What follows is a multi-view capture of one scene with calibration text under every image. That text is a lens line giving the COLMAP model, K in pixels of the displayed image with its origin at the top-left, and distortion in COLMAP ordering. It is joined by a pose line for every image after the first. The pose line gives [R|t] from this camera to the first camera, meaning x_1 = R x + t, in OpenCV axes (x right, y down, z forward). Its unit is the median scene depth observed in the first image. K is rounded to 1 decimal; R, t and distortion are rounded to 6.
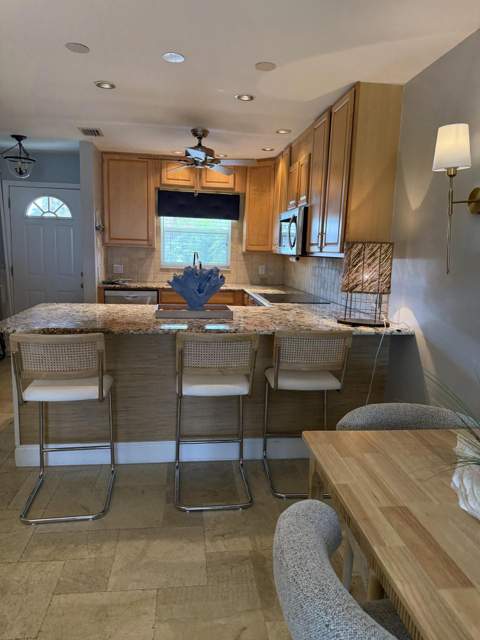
lens RADIAL K [[449.8, 0, 241.8], [0, 449.8, 323.4], [0, 0, 1]] dist [0.032670, -0.056236]
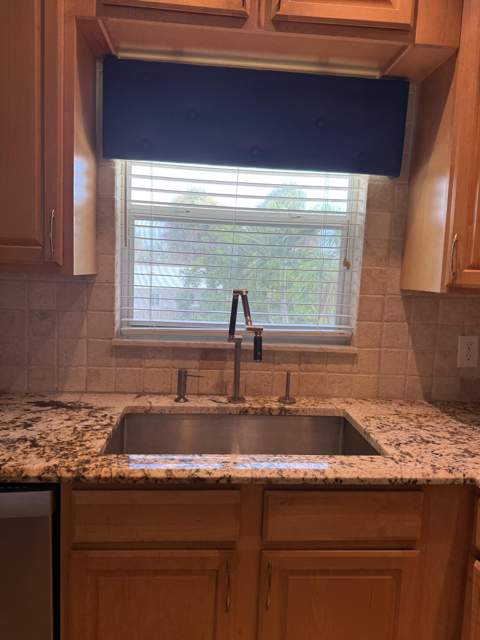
lens RADIAL K [[449.8, 0, 240.1], [0, 449.8, 317.8], [0, 0, 1]] dist [0.032670, -0.056236]
pose [[0.997313, 0.017802, -0.071066, -0.082288], [-0.021902, 0.998115, -0.057336, -0.125436], [0.069911, 0.058738, 0.995822, 0.726719]]
